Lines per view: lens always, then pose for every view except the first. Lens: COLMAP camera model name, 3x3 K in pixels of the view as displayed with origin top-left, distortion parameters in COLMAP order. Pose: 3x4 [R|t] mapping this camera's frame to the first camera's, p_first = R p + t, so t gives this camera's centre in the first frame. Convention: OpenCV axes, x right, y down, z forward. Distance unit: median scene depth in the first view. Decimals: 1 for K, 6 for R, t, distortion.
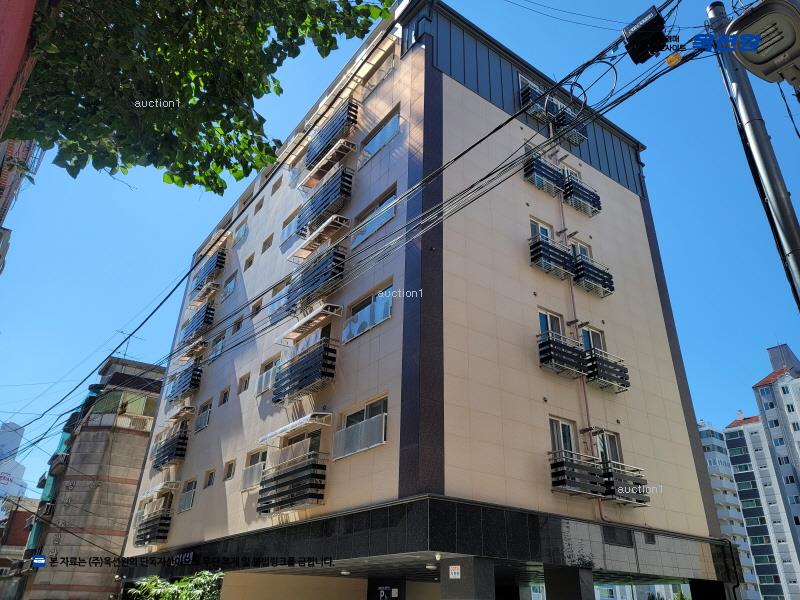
lens RADIAL K [[584.3, 0, 398.4], [0, 584.3, 295.7], [0, 0, 1]] dist [0.059858, -0.050821]
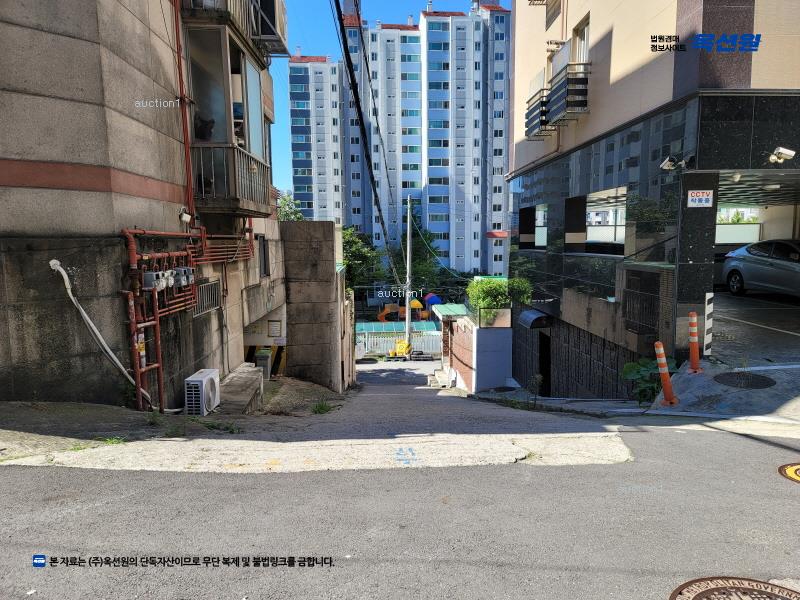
lens RADIAL K [[584.3, 0, 400.7], [0, 584.3, 304.5], [0, 0, 1]] dist [0.059858, -0.050821]
pose [[0.546826, -0.122171, 0.828285, -0.228890], [-0.381021, 0.844602, 0.376125, 0.148760], [-0.745523, -0.521269, 0.415301, 0.303644]]
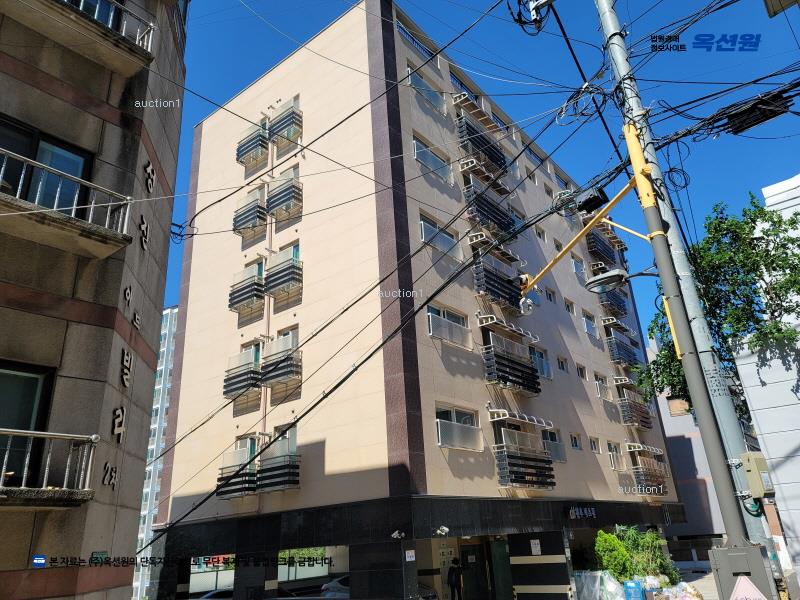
lens RADIAL K [[584.3, 0, 409.4], [0, 584.3, 296.5], [0, 0, 1]] dist [0.059858, -0.050821]
pose [[-0.266376, 0.364749, 0.892190, -0.394525], [-0.404218, 0.798031, -0.446939, 0.195670], [-0.875015, -0.479693, -0.065138, 0.446593]]
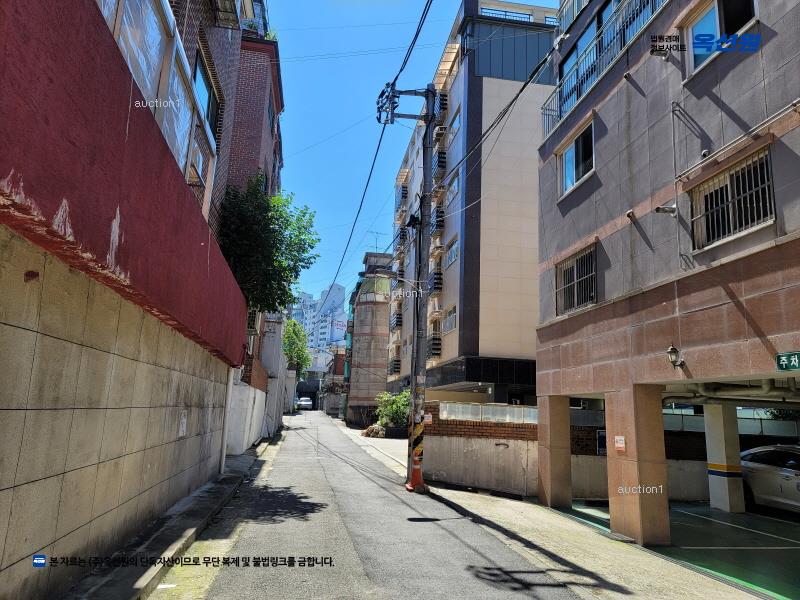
lens RADIAL K [[584.3, 0, 401.3], [0, 584.3, 301.0], [0, 0, 1]] dist [0.059858, -0.050821]
pose [[0.887483, -0.075444, -0.454623, 0.252475], [0.201830, 0.950496, 0.236266, -0.115916], [0.414292, -0.301439, 0.858776, -0.243484]]
